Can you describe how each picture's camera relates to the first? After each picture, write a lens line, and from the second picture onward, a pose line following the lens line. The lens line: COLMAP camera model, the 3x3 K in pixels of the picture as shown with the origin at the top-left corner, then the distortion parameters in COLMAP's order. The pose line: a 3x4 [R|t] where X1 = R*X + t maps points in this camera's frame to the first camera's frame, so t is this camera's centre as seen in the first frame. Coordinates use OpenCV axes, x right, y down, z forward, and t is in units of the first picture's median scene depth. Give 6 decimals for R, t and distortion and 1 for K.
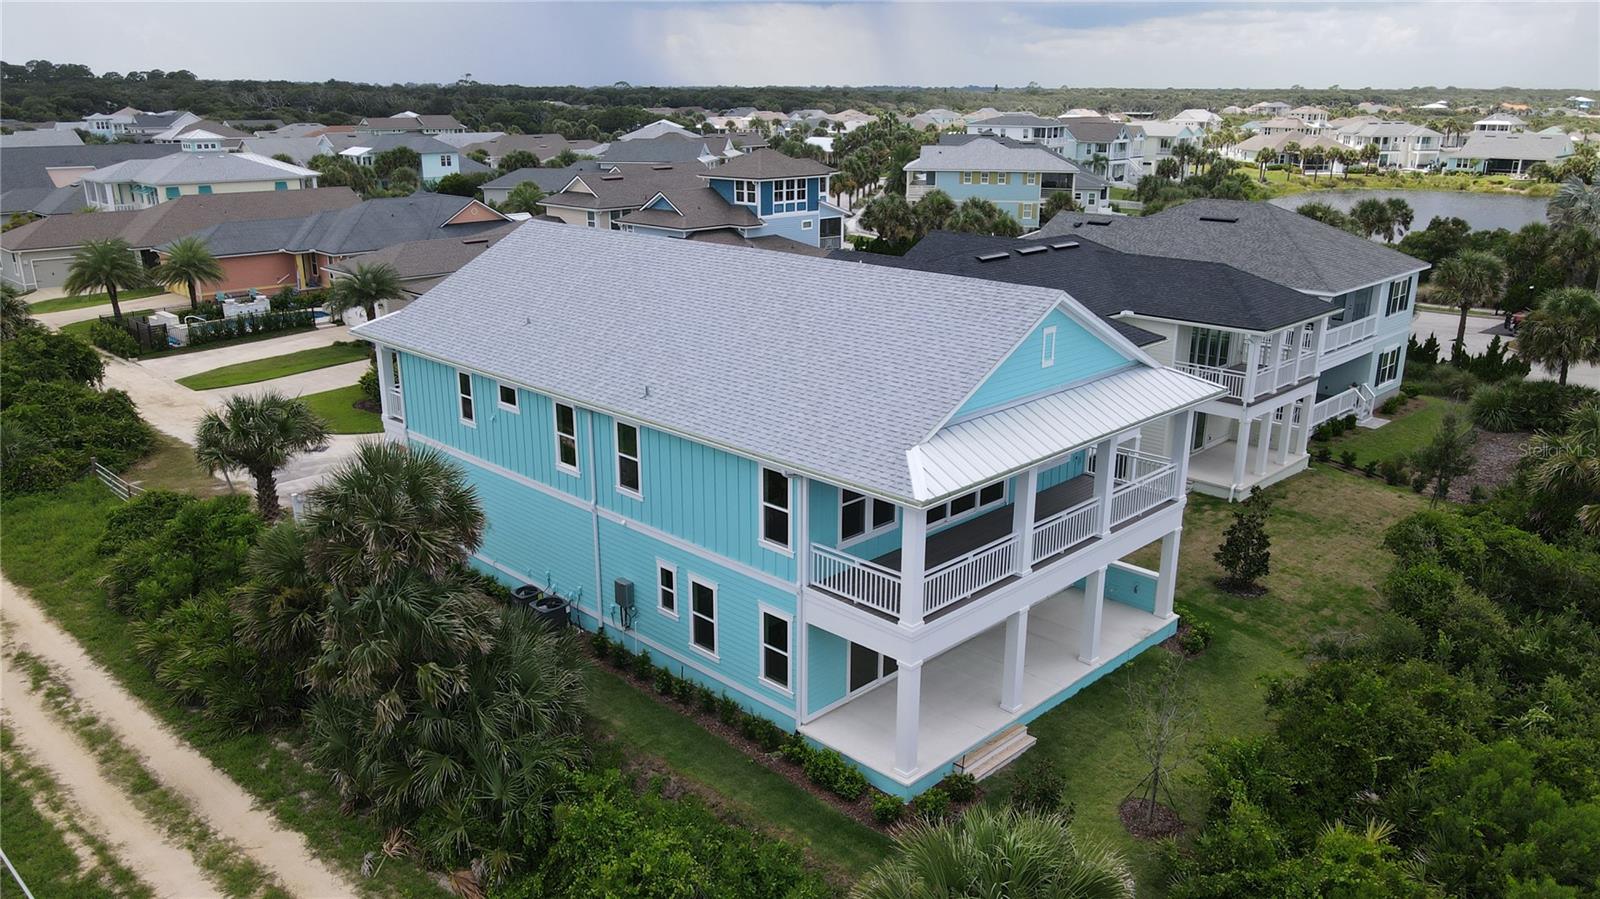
lens RADIAL K [[1185.6, 0, 800.9], [0, 1185.6, 458.4], [0, 0, 1]] dist [0.003883, 0.016345]
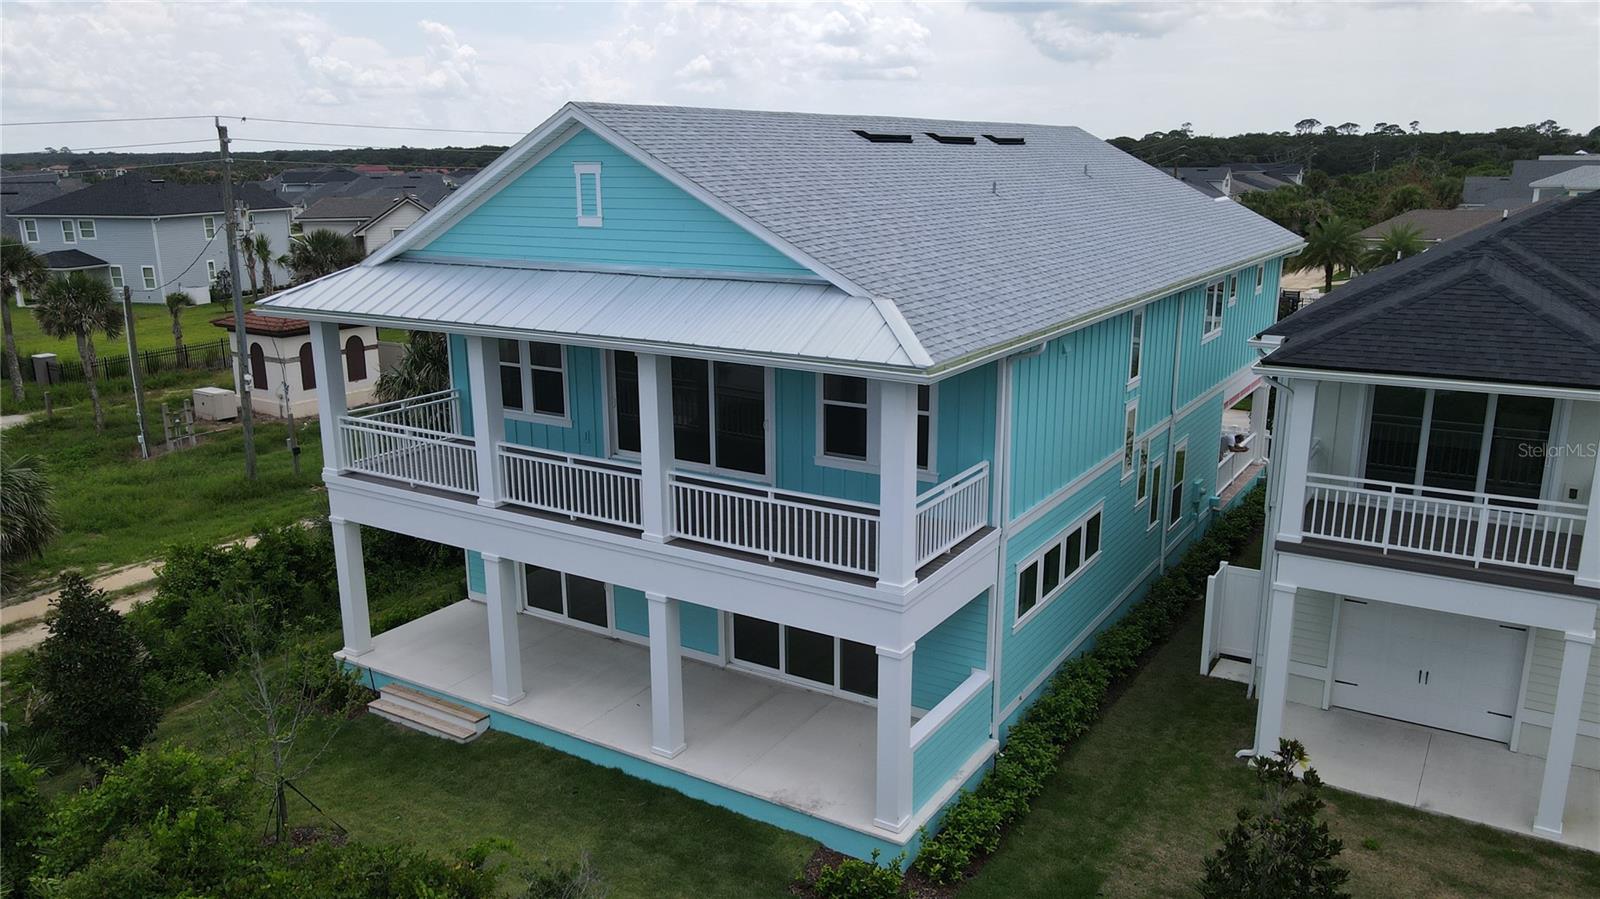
lens RADIAL K [[1185.6, 0, 800.9], [0, 1185.6, 458.4], [0, 0, 1]] dist [0.003883, 0.016345]
pose [[0.212603, 0.237810, -0.947759, 0.767860], [-0.284353, 0.943012, 0.172832, -0.089615], [0.934849, 0.232753, 0.268109, 0.839863]]
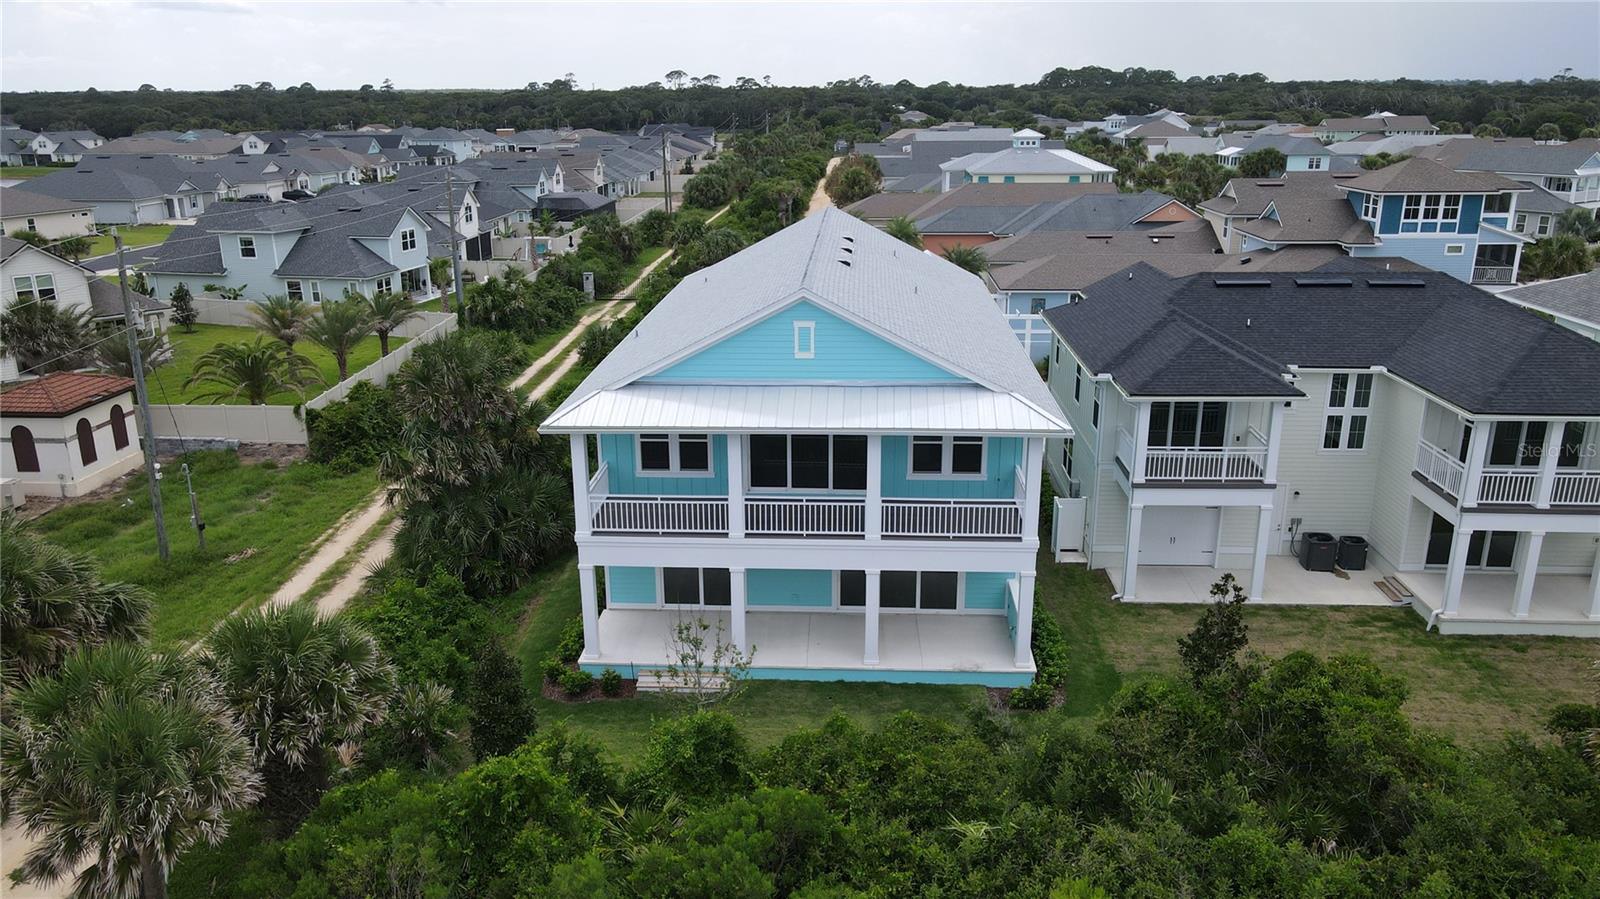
lens RADIAL K [[1185.6, 0, 800.9], [0, 1185.6, 458.4], [0, 0, 1]] dist [0.003883, 0.016345]
pose [[0.661260, 0.215790, -0.718449, 0.866287], [-0.215838, 0.971964, 0.093277, -0.077168], [0.718435, 0.093389, 0.689297, 0.234645]]
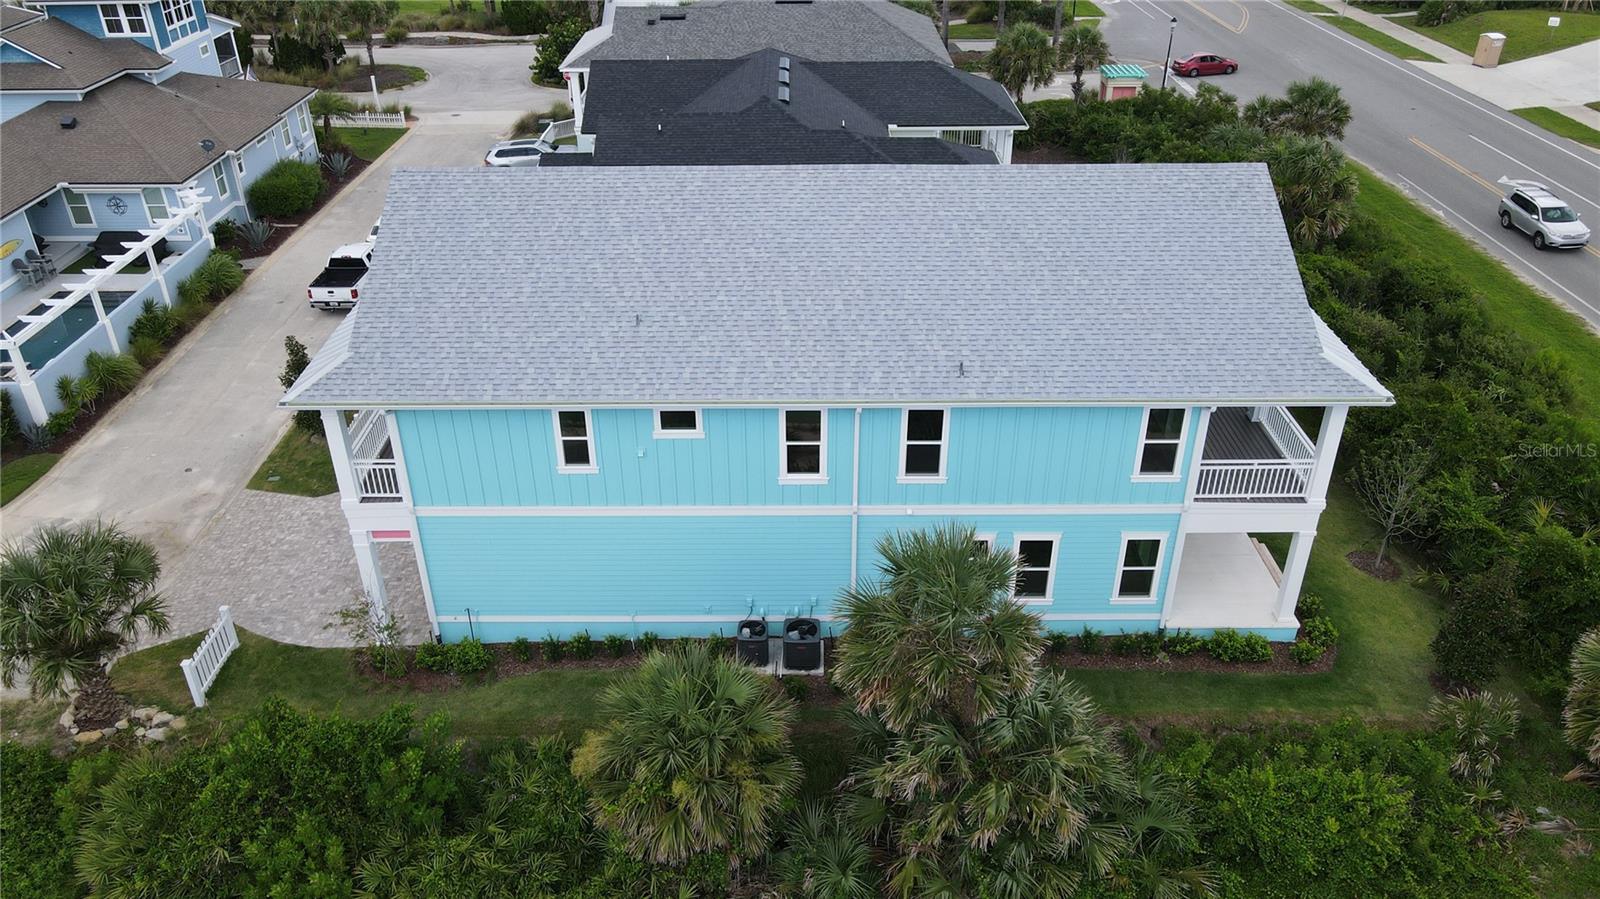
lens RADIAL K [[1185.6, 0, 800.9], [0, 1185.6, 458.4], [0, 0, 1]] dist [0.003883, 0.016345]
pose [[0.710237, -0.364407, 0.602304, -0.714492], [0.215215, 0.927027, 0.307089, -0.269447], [-0.670258, -0.088481, 0.736835, 0.387703]]
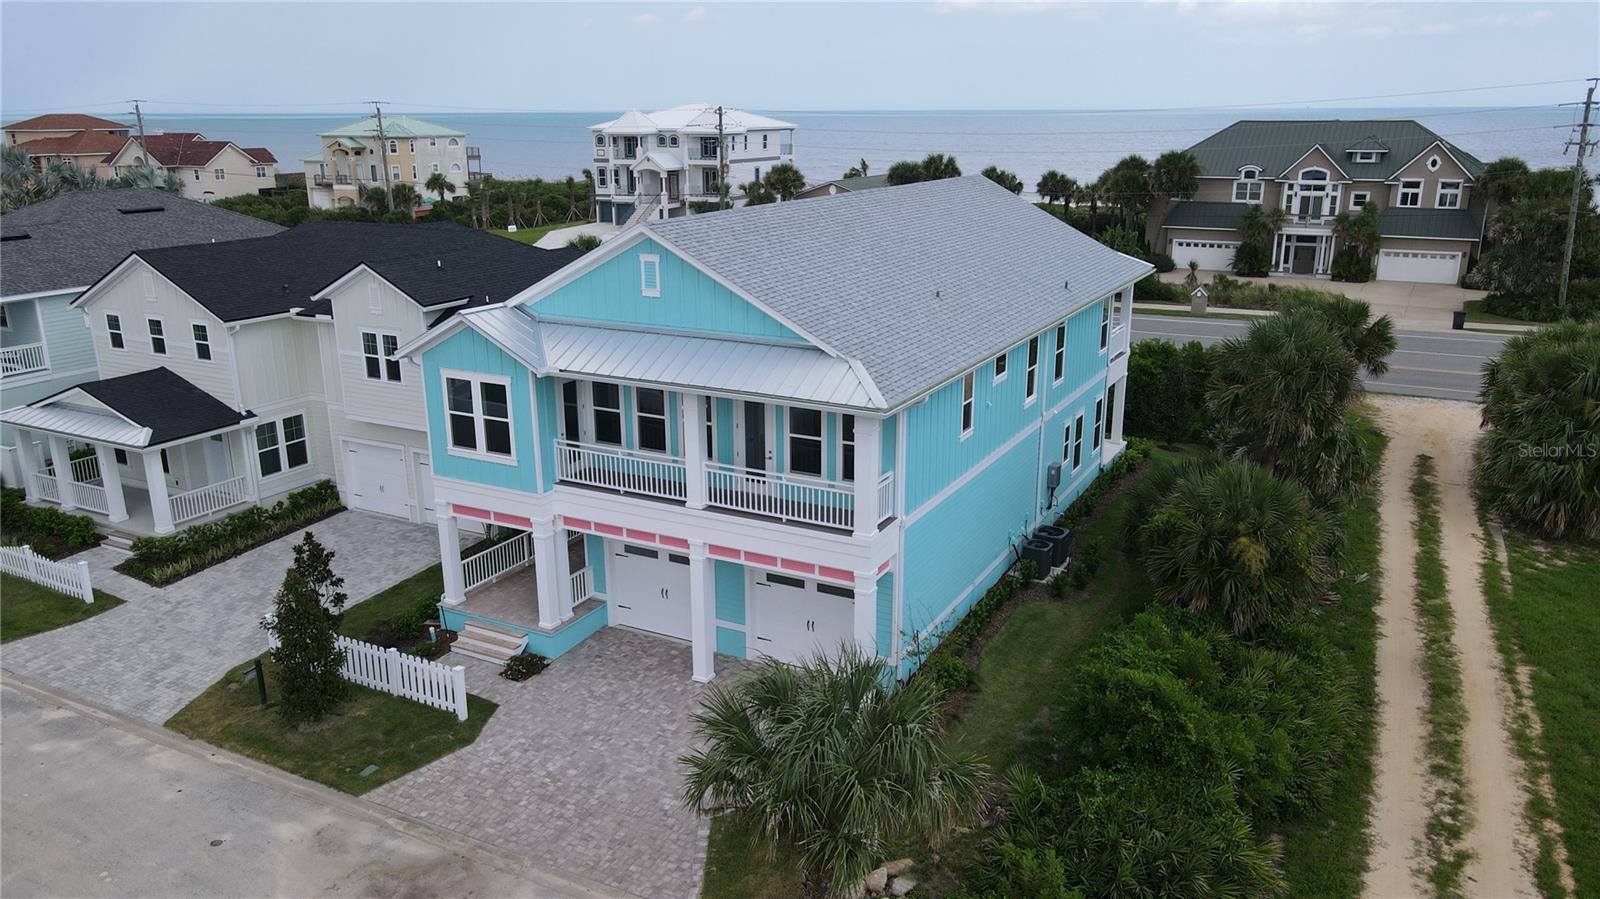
lens RADIAL K [[1185.6, 0, 800.9], [0, 1185.6, 458.4], [0, 0, 1]] dist [0.003883, 0.016345]
pose [[-0.286816, -0.271297, 0.918768, -1.117083], [0.286479, 0.890885, 0.352495, -0.370832], [-0.914148, 0.364309, -0.177799, 1.407086]]
